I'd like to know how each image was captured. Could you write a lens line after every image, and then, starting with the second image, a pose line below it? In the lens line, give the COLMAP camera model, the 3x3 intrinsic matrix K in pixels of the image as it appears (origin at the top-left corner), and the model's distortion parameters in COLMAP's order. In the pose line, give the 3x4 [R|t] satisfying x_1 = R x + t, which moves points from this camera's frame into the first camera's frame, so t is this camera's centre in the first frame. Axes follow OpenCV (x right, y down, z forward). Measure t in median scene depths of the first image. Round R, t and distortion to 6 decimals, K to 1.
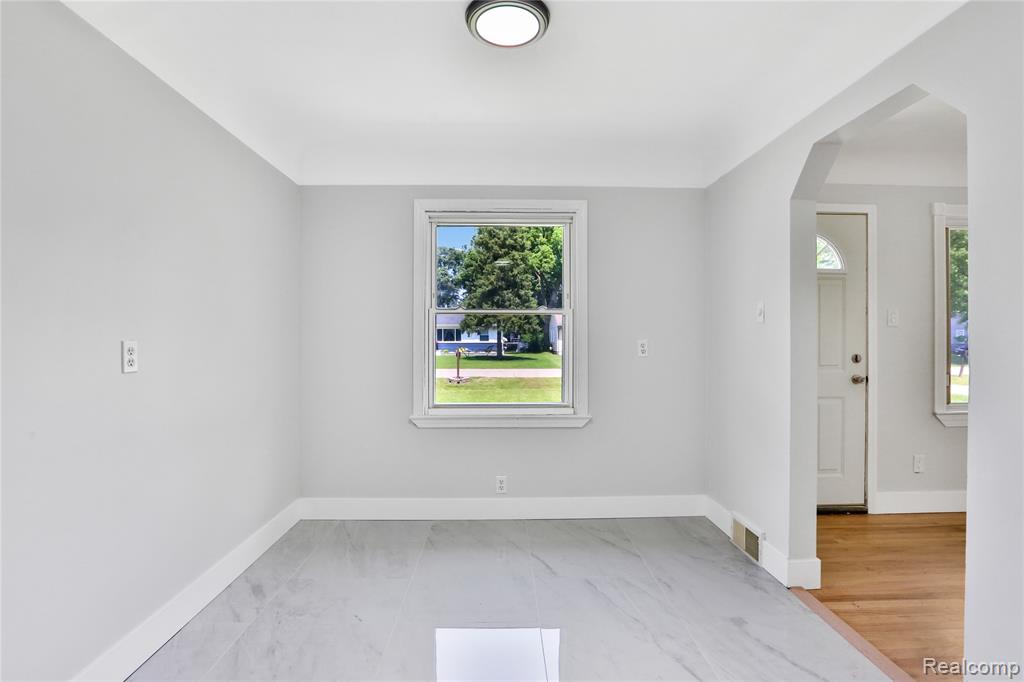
lens RADIAL K [[495.5, 0, 512.0], [0, 495.5, 341.0], [0, 0, 1]] dist [-0.061945, -0.000115]
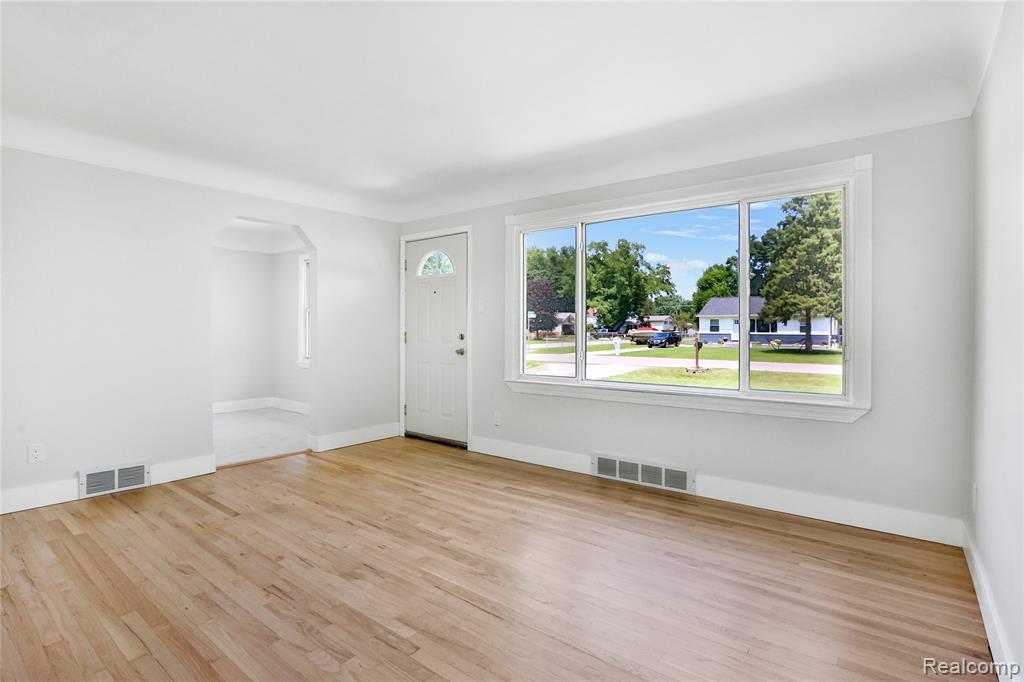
lens RADIAL K [[495.5, 0, 512.0], [0, 495.5, 341.0], [0, 0, 1]] dist [-0.061945, -0.000115]
pose [[0.772916, 0.011973, -0.634395, 0.122381], [-0.001388, 0.999851, 0.017180, 0.001636], [0.634507, -0.012398, 0.772818, -0.001594]]
